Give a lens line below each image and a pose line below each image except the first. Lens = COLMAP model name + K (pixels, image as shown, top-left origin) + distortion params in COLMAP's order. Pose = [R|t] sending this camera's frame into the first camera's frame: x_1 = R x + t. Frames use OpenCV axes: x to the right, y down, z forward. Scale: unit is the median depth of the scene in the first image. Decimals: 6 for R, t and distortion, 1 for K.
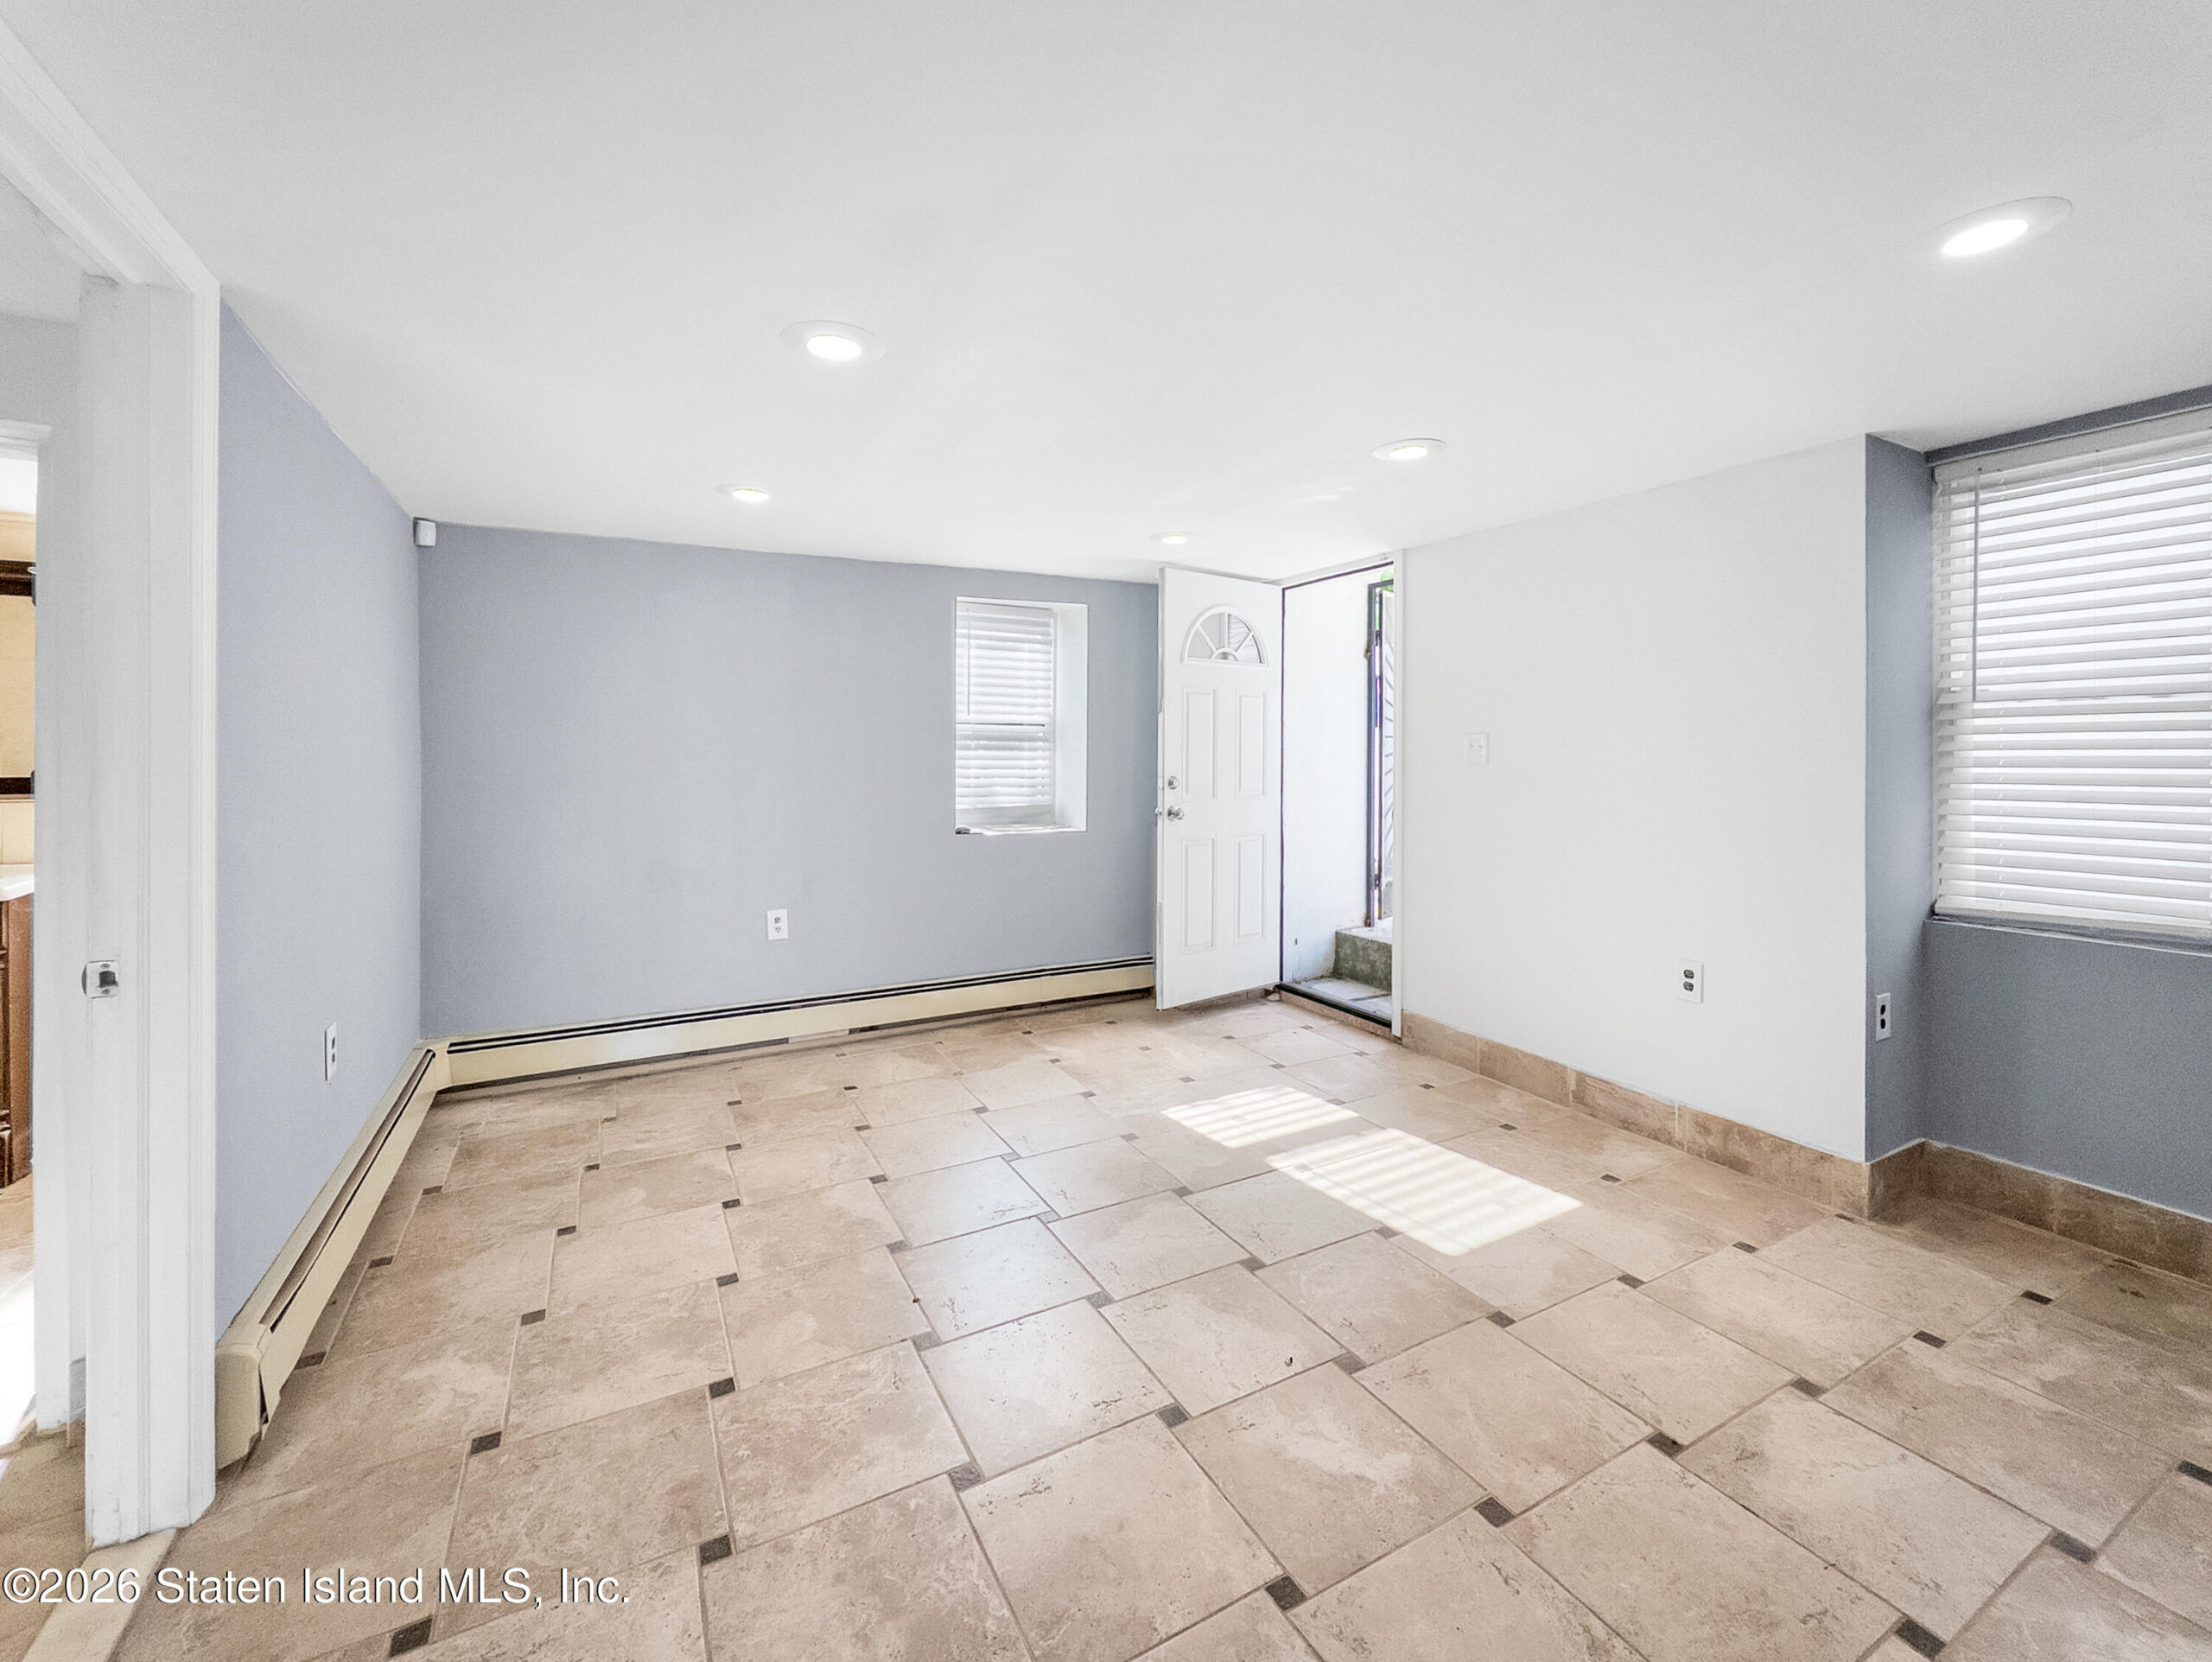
lens RADIAL K [[939.7, 0, 1117.9], [0, 939.7, 753.2], [0, 0, 1]] dist [-0.002614, -0.000396]
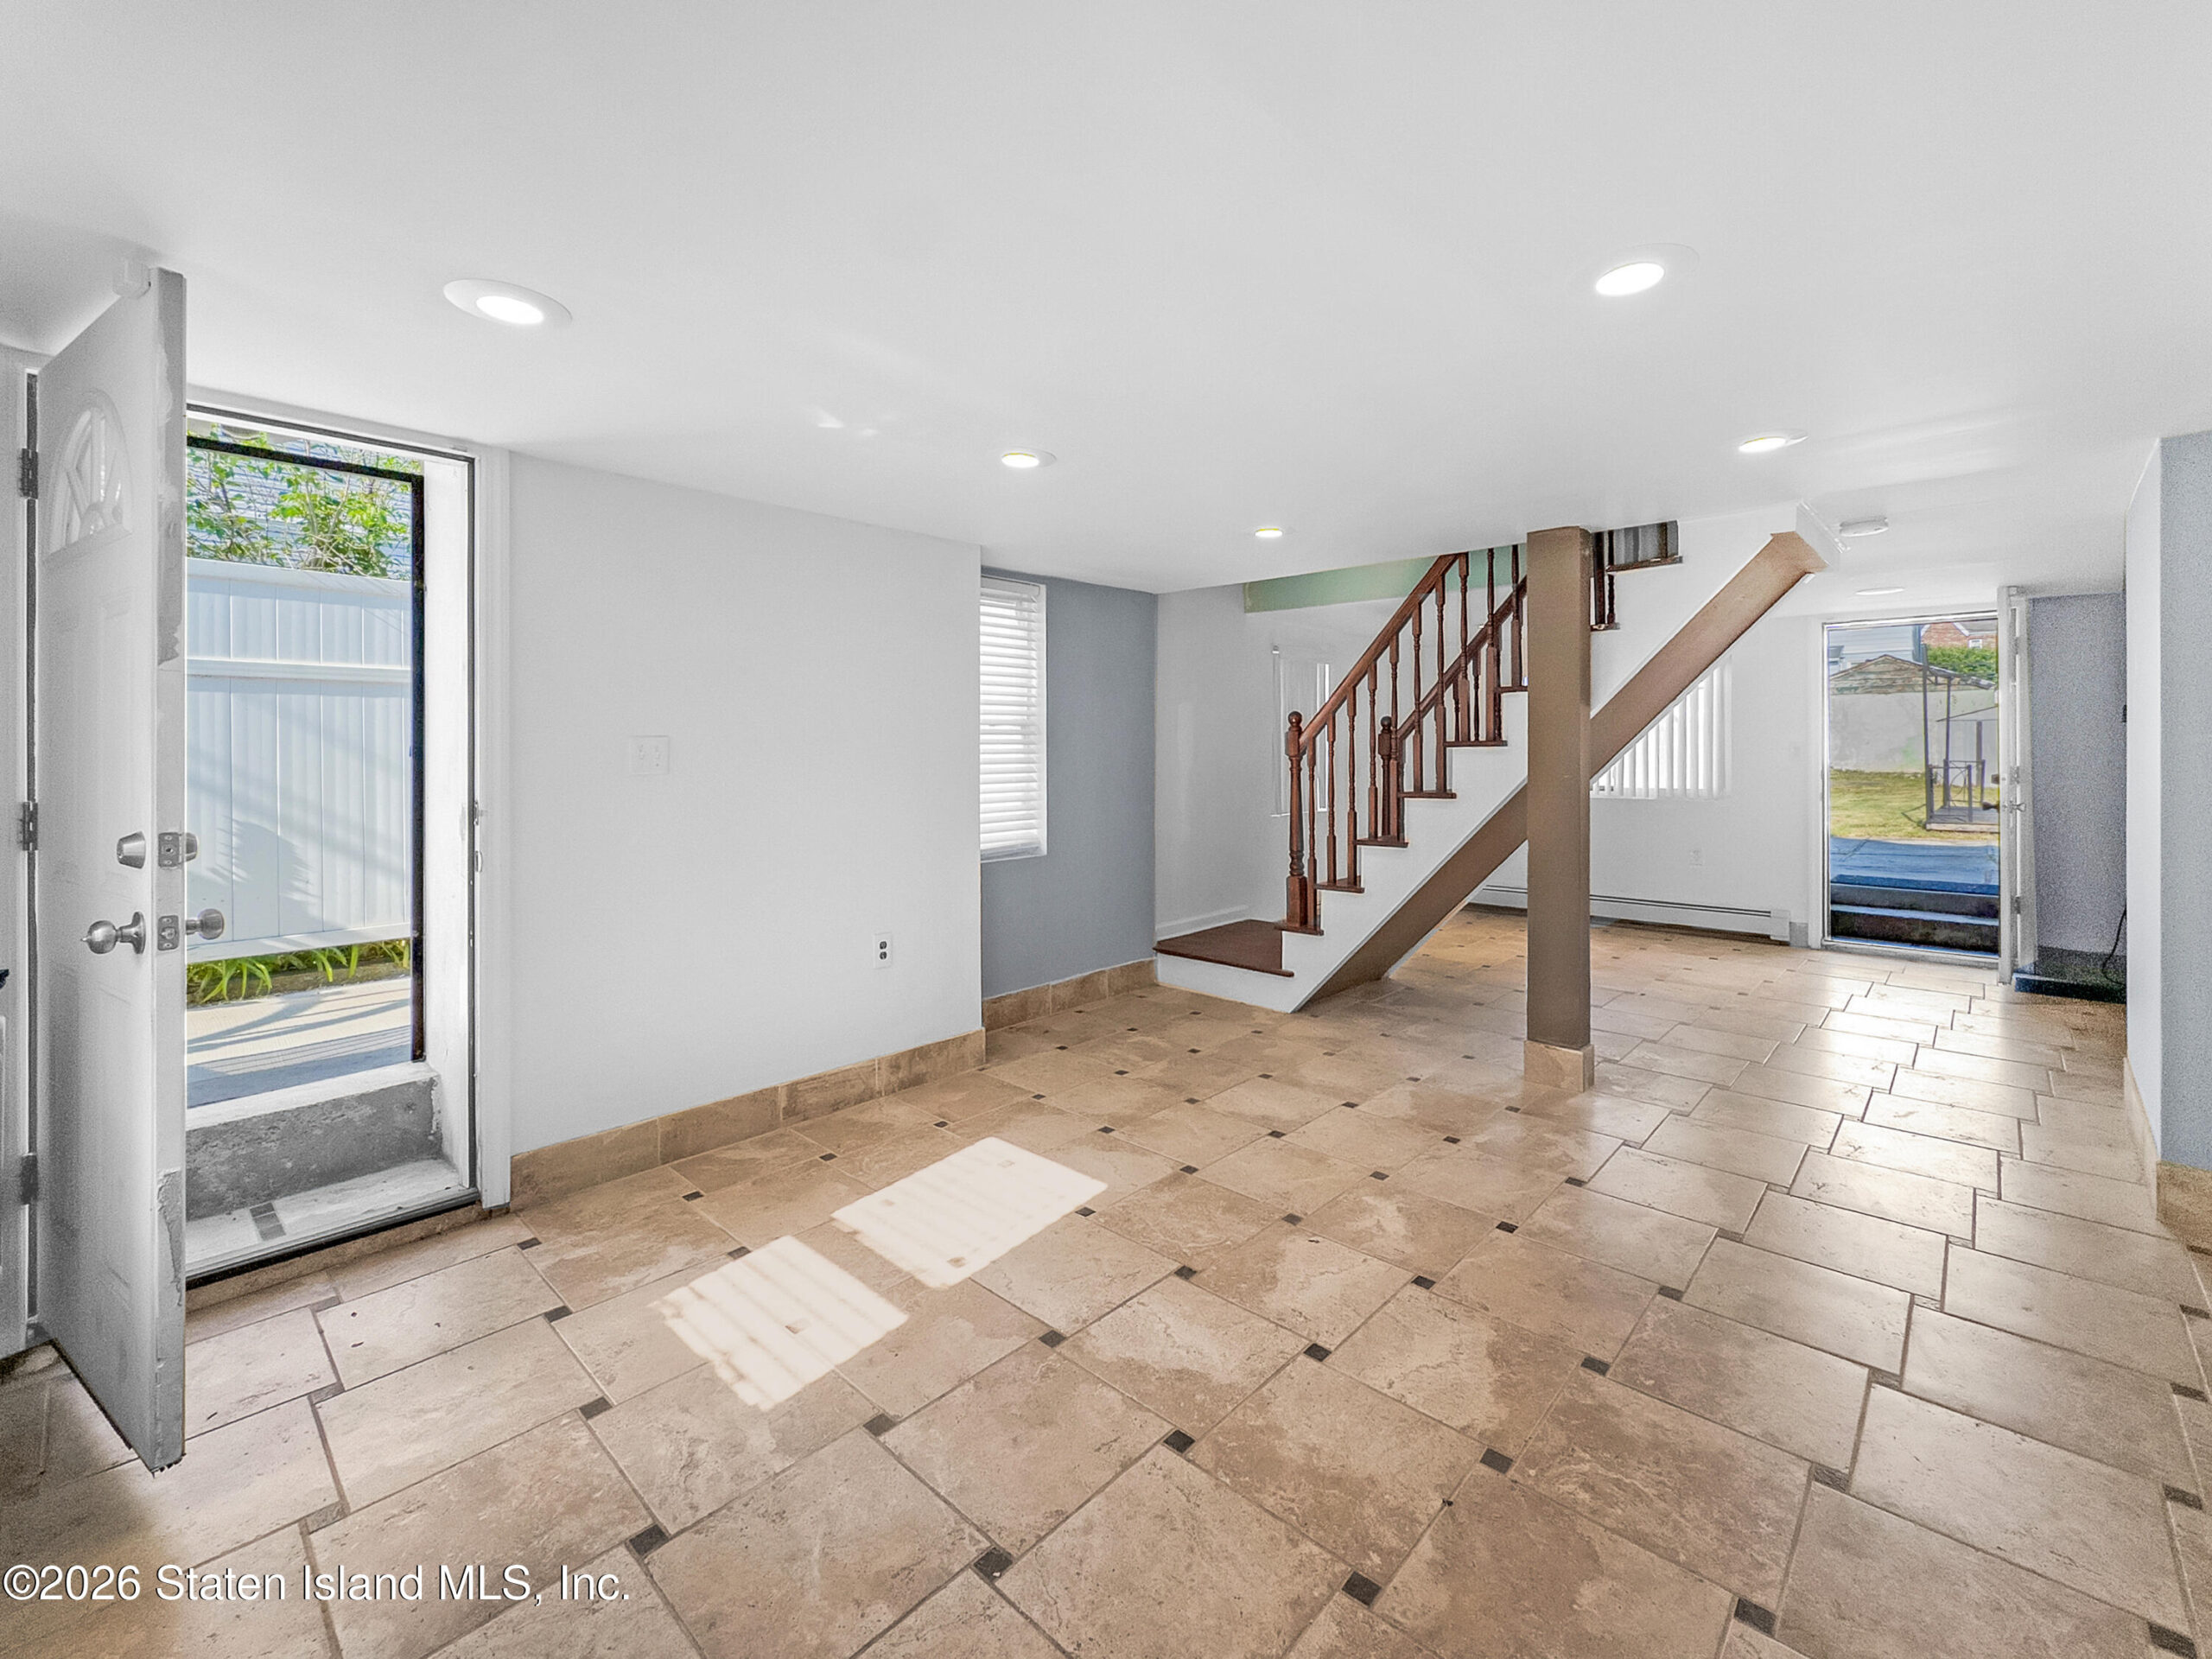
lens RADIAL K [[948.3, 0, 1122.3], [0, 948.3, 752.1], [0, 0, 1]] dist [-0.000369, 0.000128]
pose [[-0.327382, 0.003416, 0.944886, -0.689170], [0.010141, 0.999949, -0.000102, -0.006010], [-0.944838, 0.009549, -0.327400, 1.219259]]
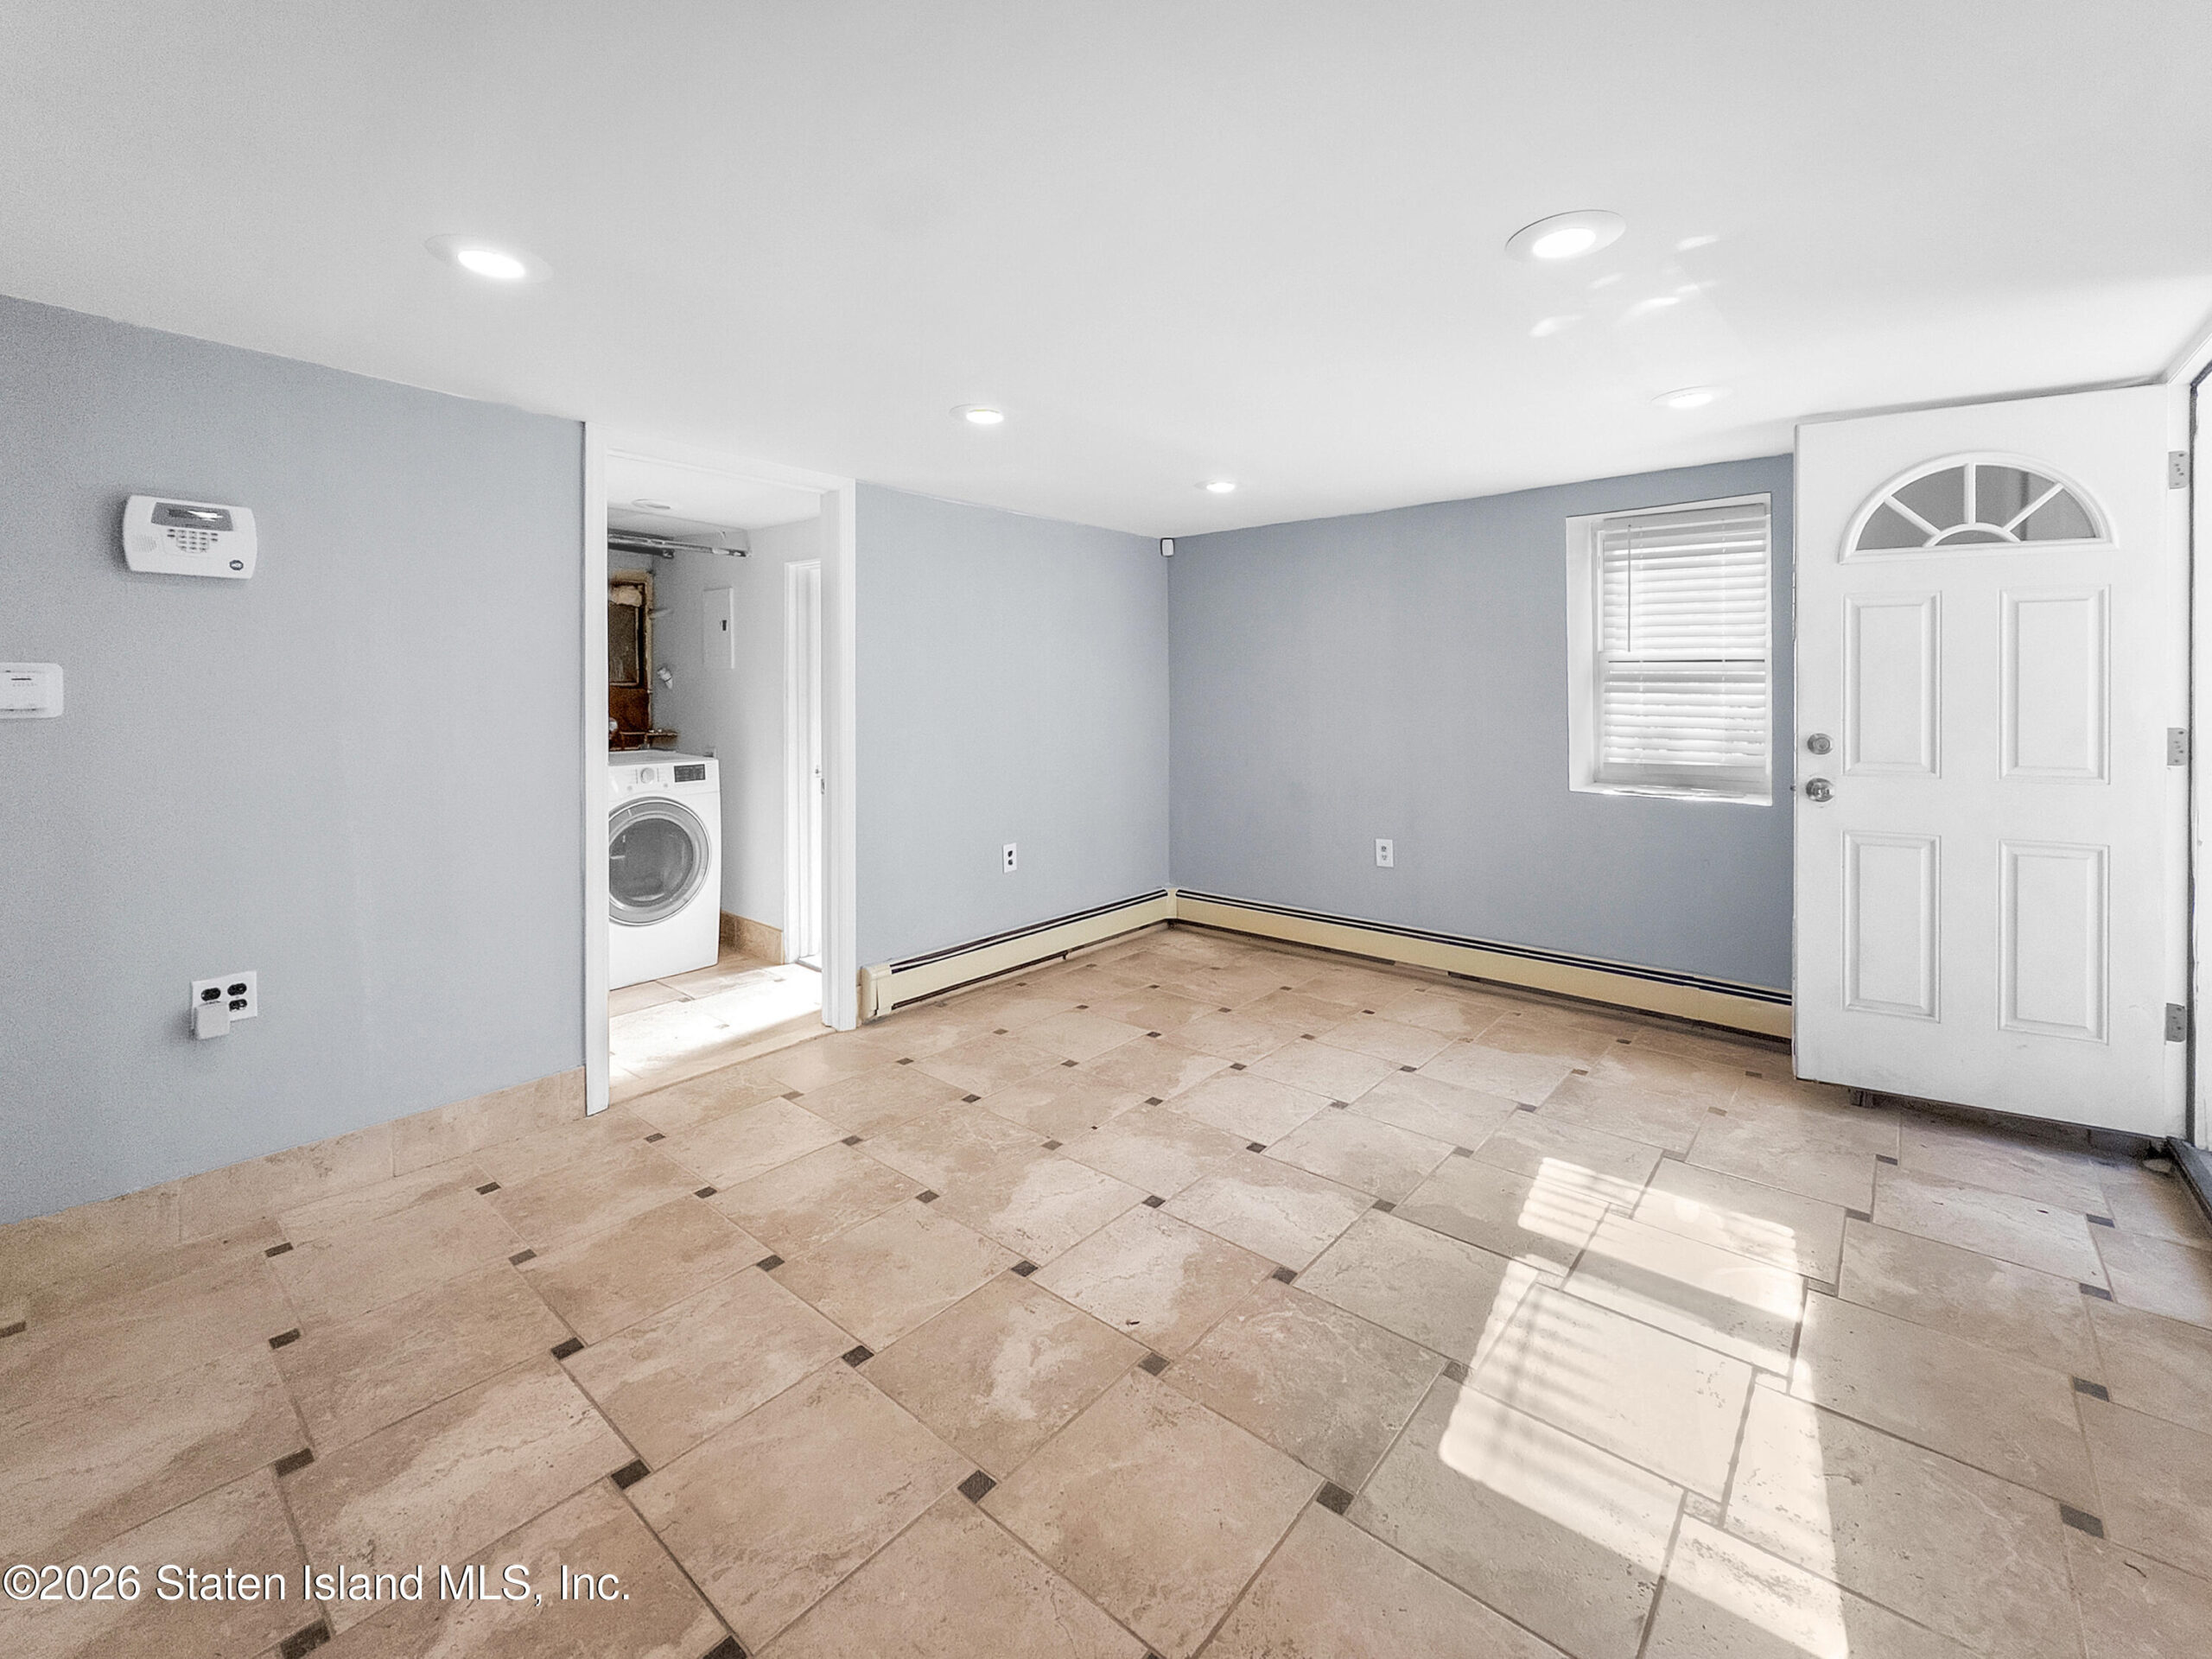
lens RADIAL K [[936.7, 0, 1098.5], [0, 936.7, 694.3], [0, 0, 1]] dist [0.000267, 0.000287]
pose [[0.353788, 0.006316, -0.935304, 0.795246], [-0.006006, 0.999972, 0.004481, -0.005618], [0.935306, 0.004032, 0.353816, 0.458249]]
